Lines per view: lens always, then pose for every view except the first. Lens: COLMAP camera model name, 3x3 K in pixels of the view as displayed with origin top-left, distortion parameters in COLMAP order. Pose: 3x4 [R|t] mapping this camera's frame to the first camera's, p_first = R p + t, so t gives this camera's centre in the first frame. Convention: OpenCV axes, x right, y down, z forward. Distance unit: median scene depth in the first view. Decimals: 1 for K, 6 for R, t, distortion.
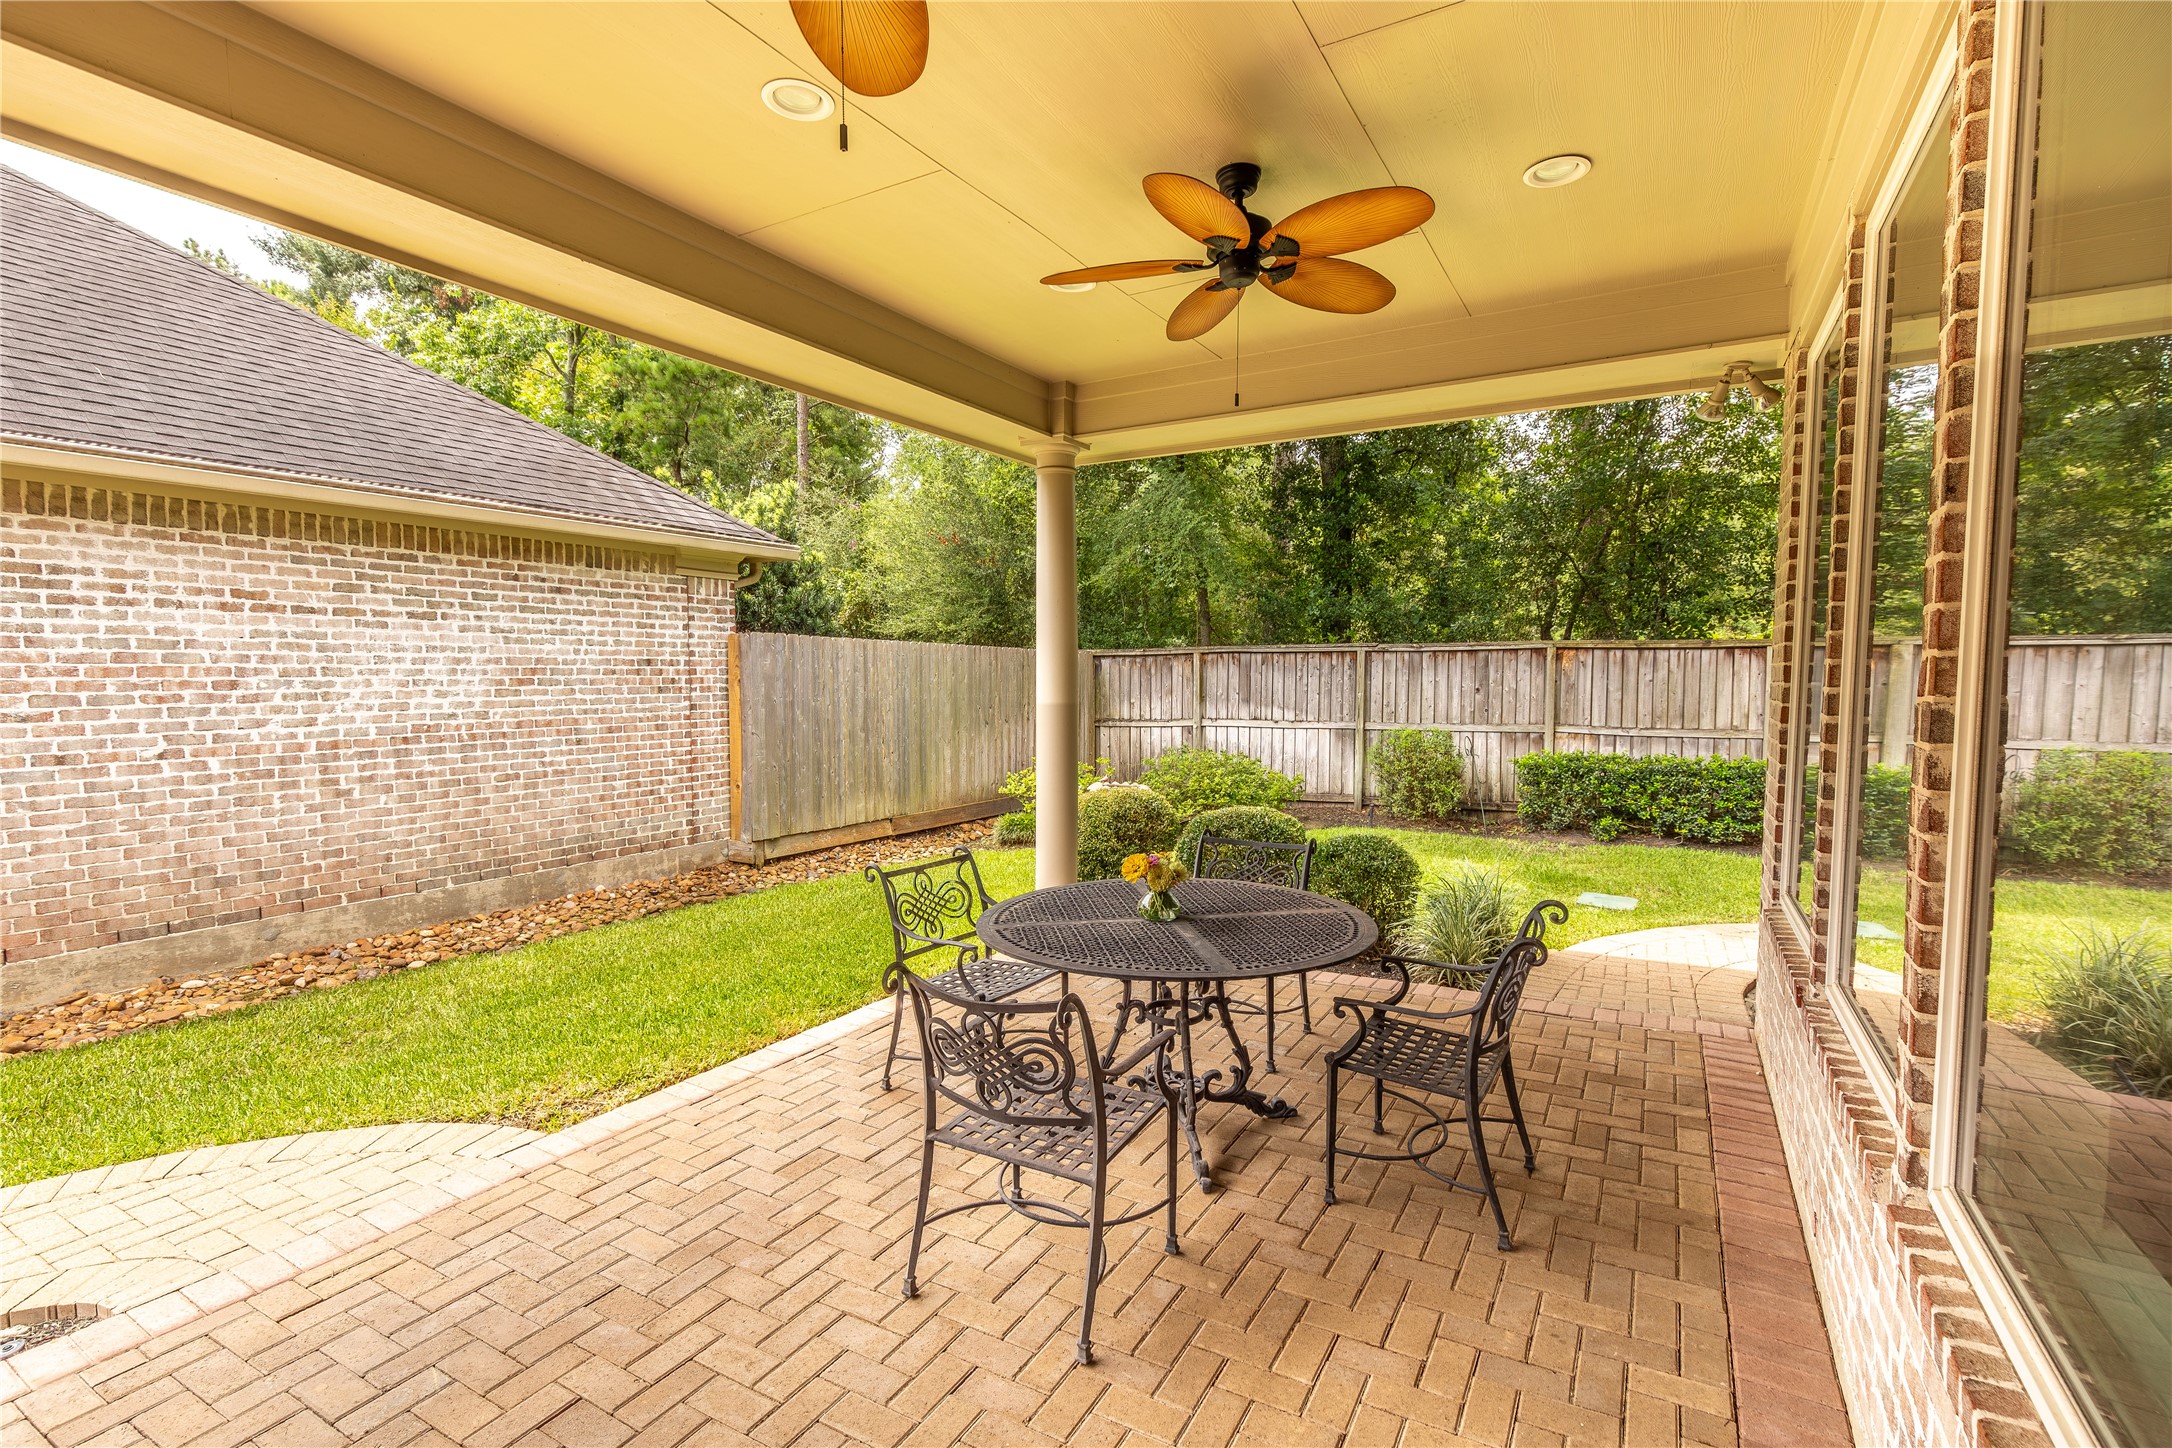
lens RADIAL K [[980.2, 0, 1111.9], [0, 980.2, 734.4], [0, 0, 1]] dist [0.003954, -0.000076]
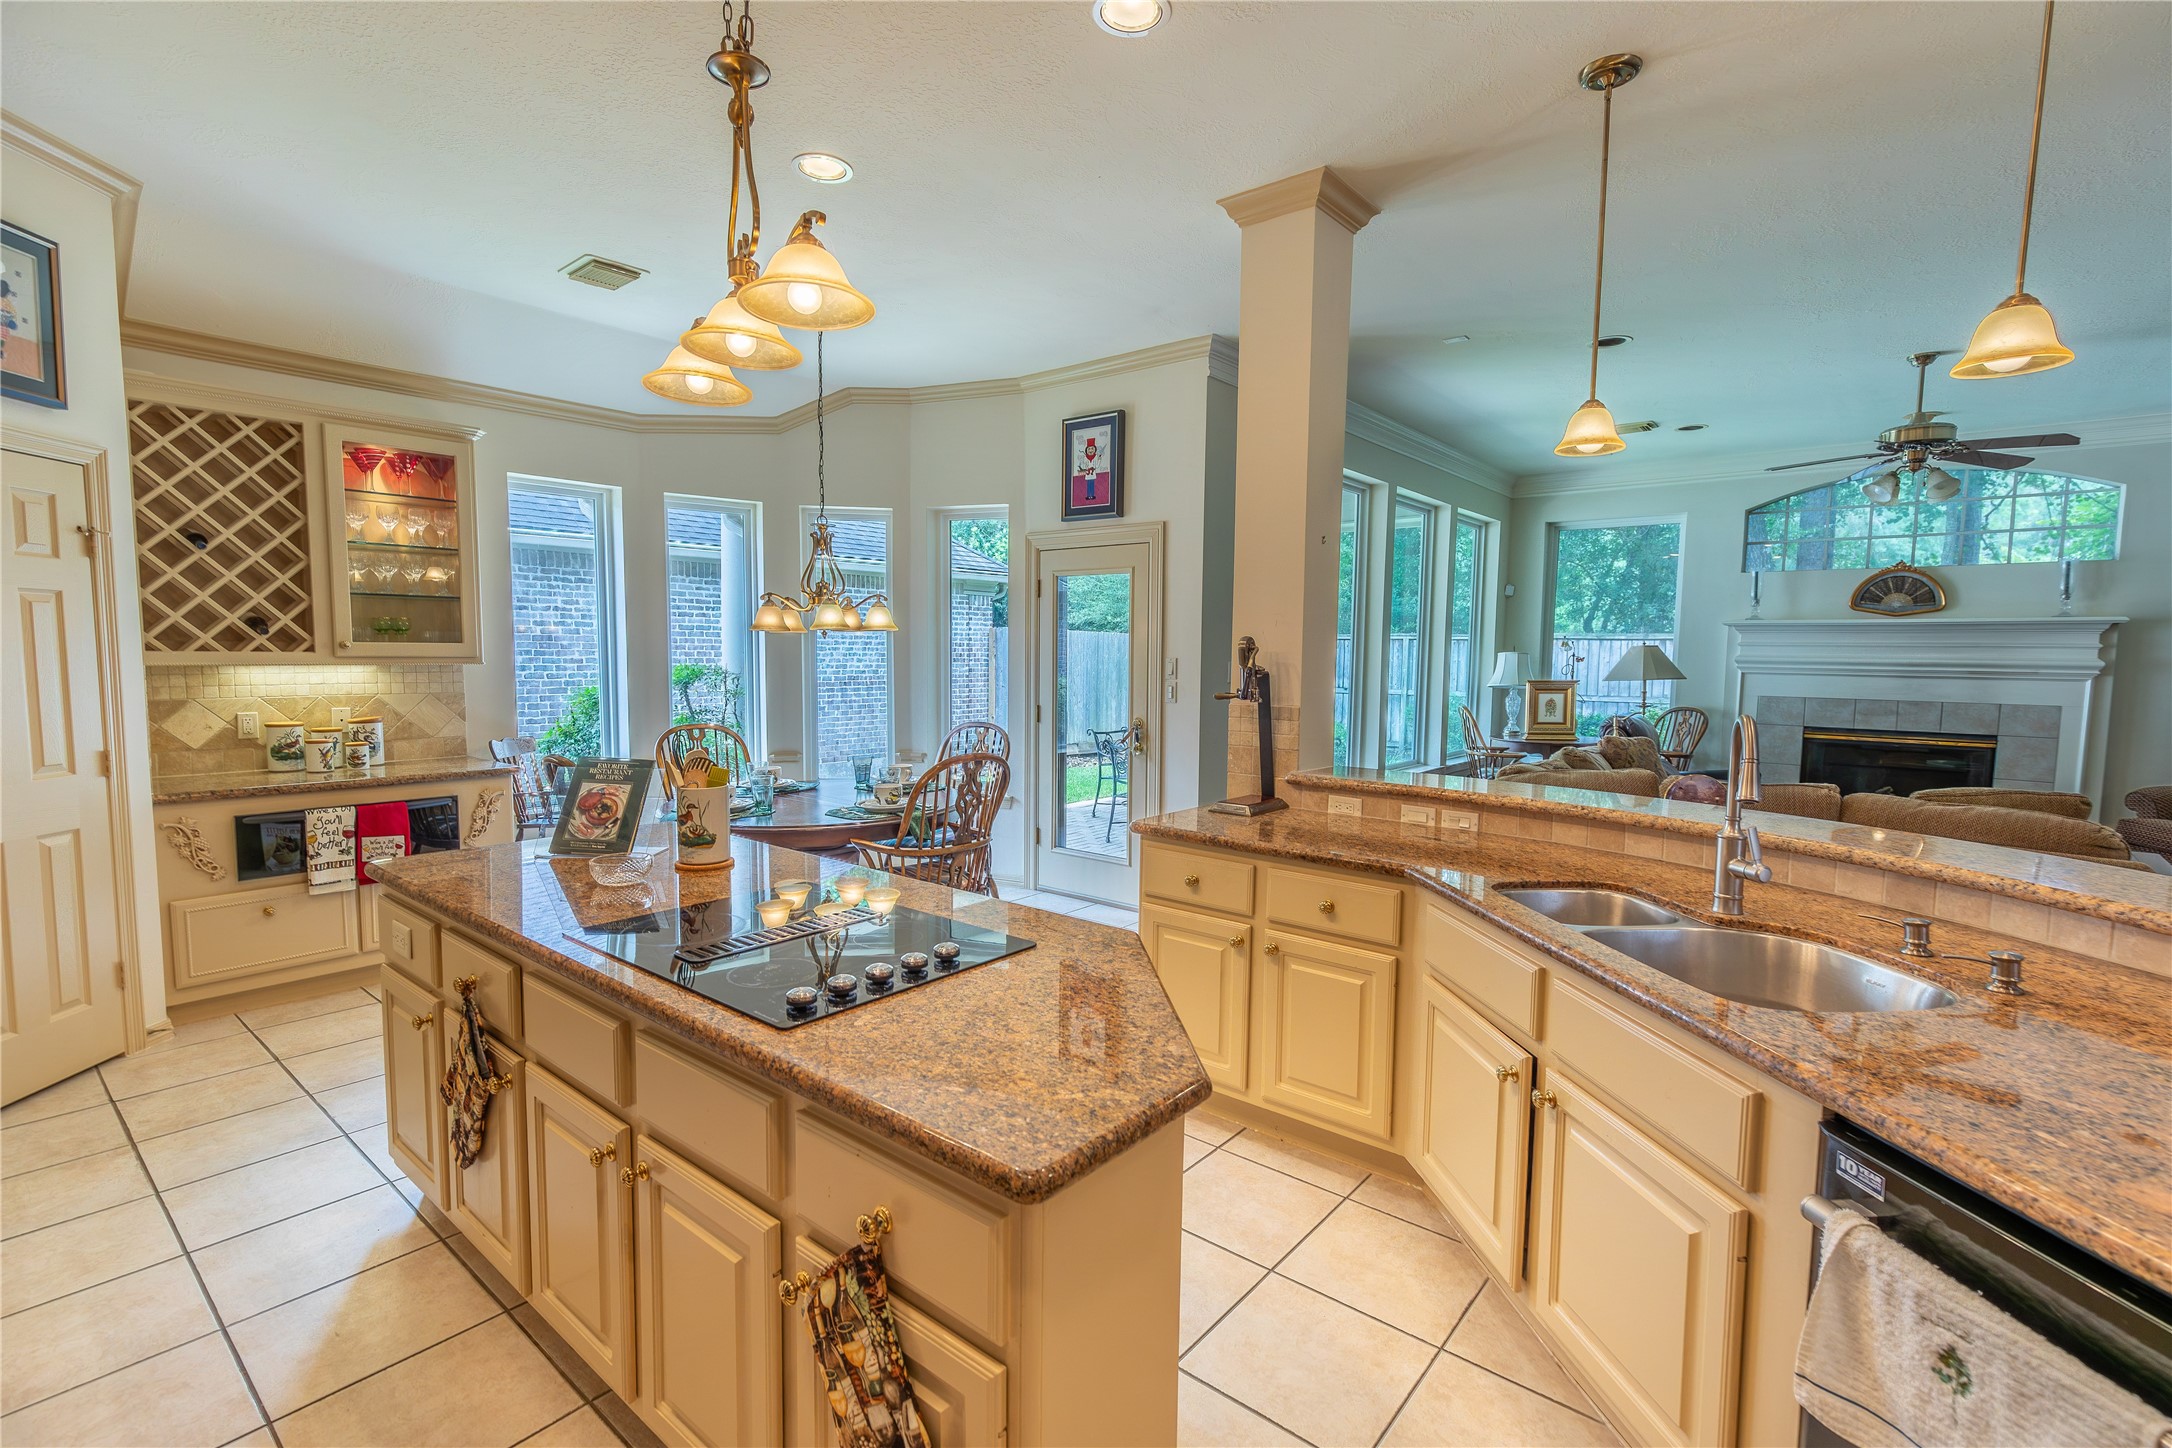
lens RADIAL K [[987.7, 0, 1099.4], [0, 987.7, 726.5], [0, 0, 1]] dist [0.004068, -0.000430]
pose [[0.985157, 0.023538, -0.170032, 0.117618], [-0.021363, 0.999665, 0.014612, 0.049833], [0.170319, -0.010763, 0.985330, -0.836516]]
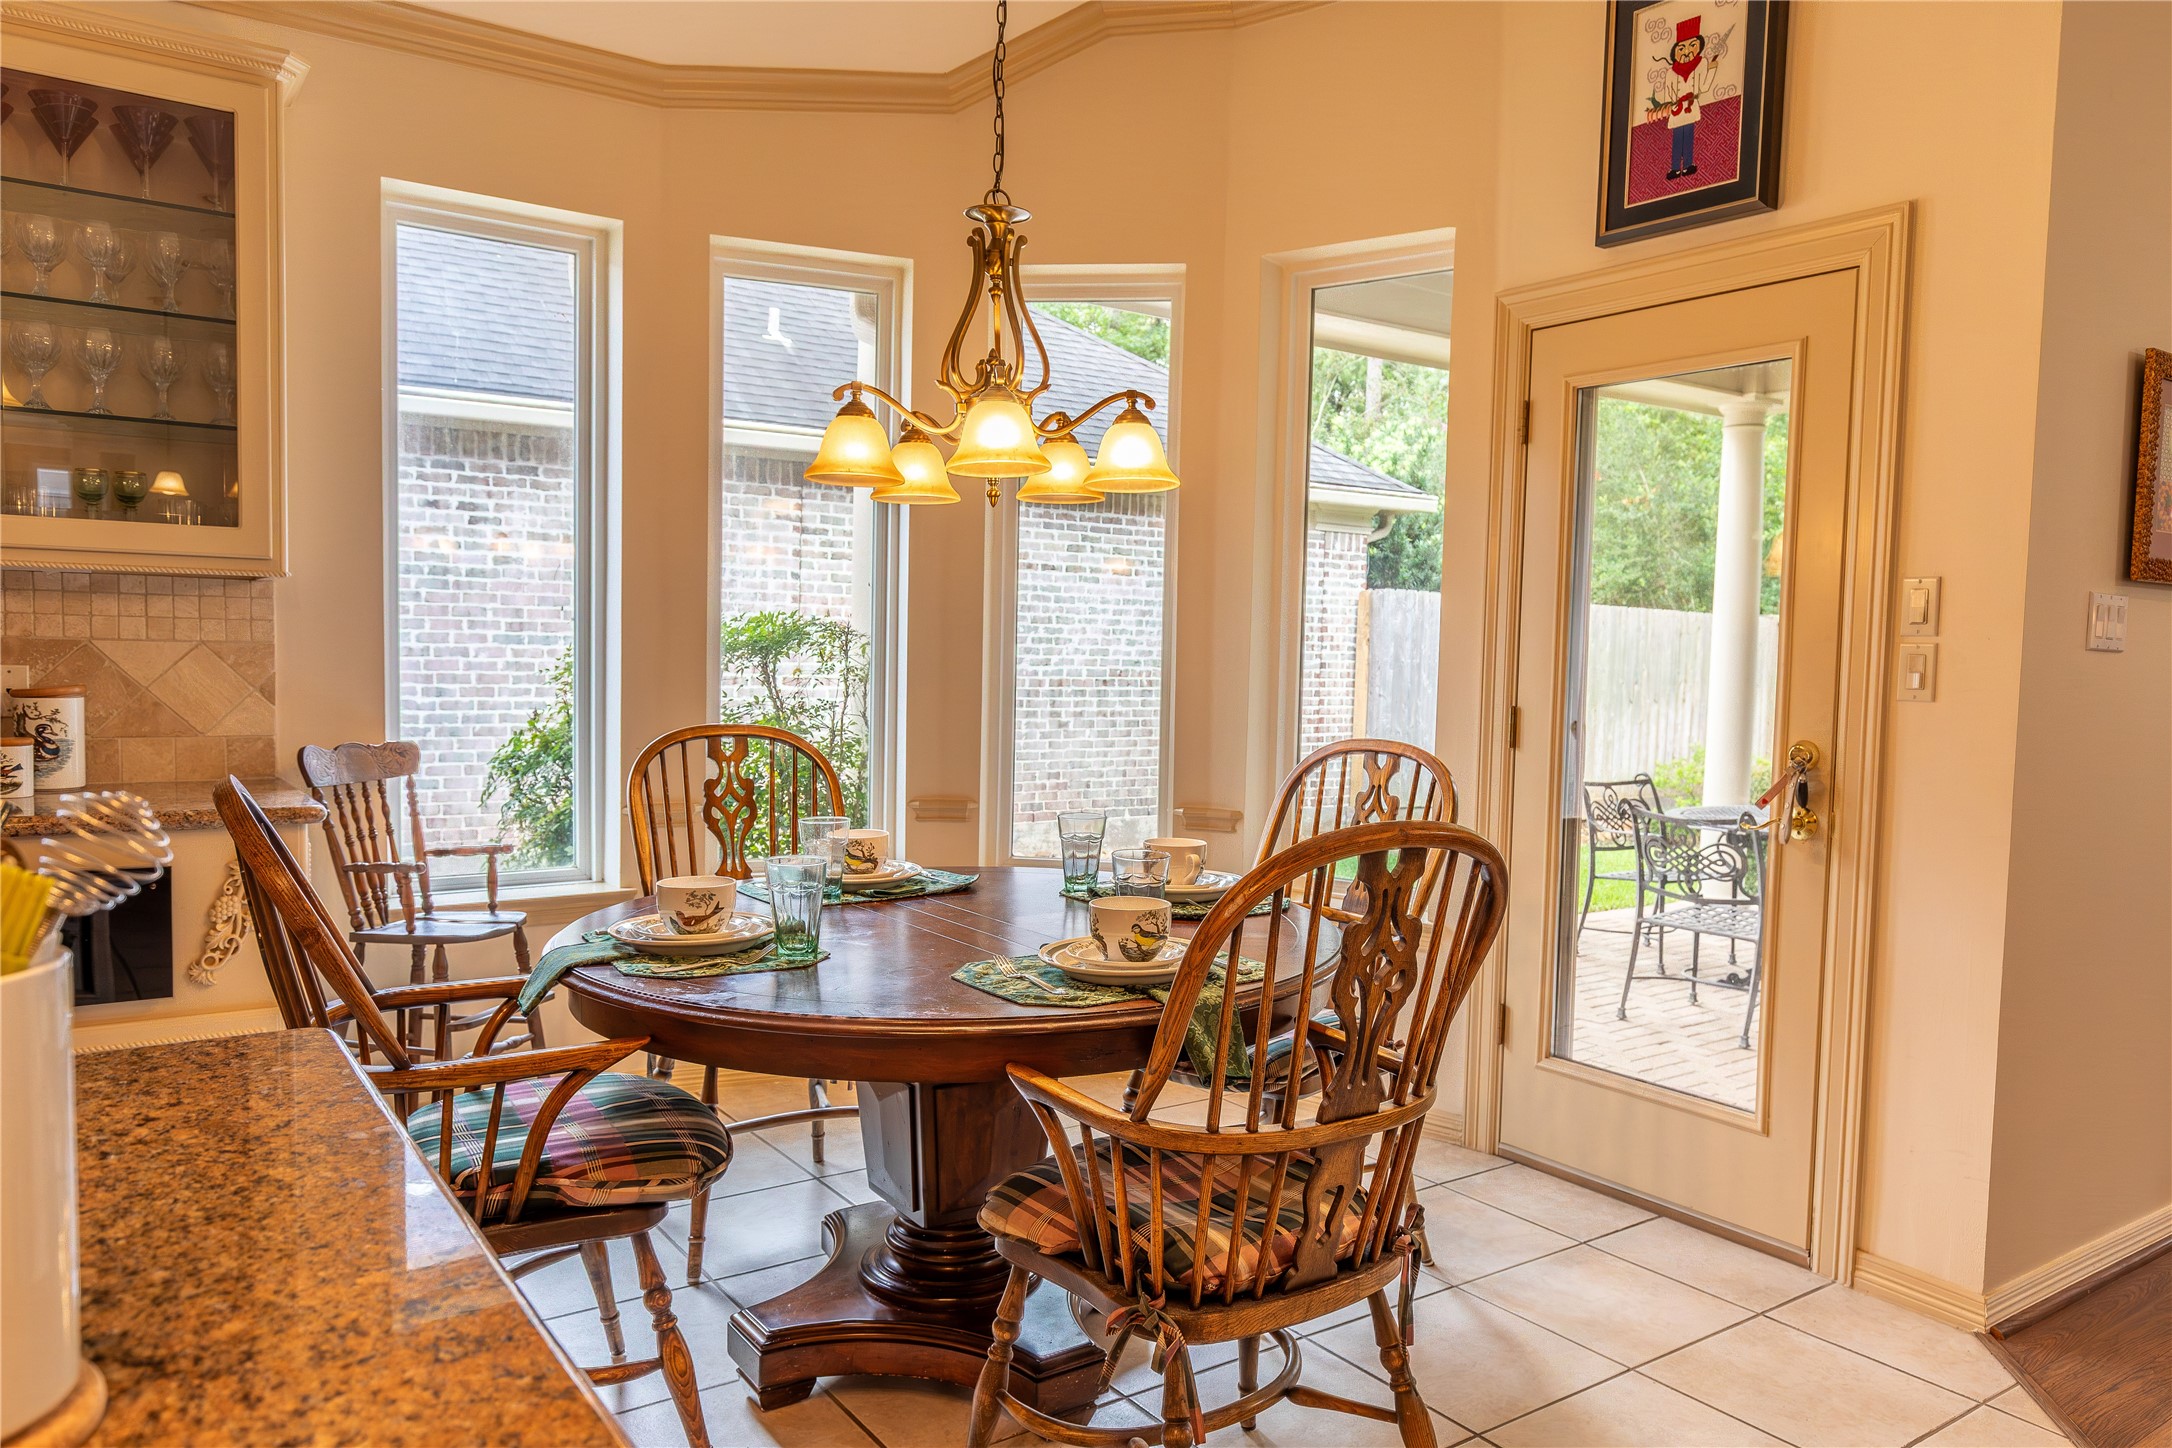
lens RADIAL K [[1504.2, 0, 1099.2], [0, 1504.2, 729.9], [0, 0, 1]] dist [0.003255, 0.000688]
pose [[0.903542, 0.045652, -0.426060, 0.013524], [-0.051341, 0.998679, -0.001870, 0.062010], [0.425412, 0.023564, 0.904693, -0.547399]]
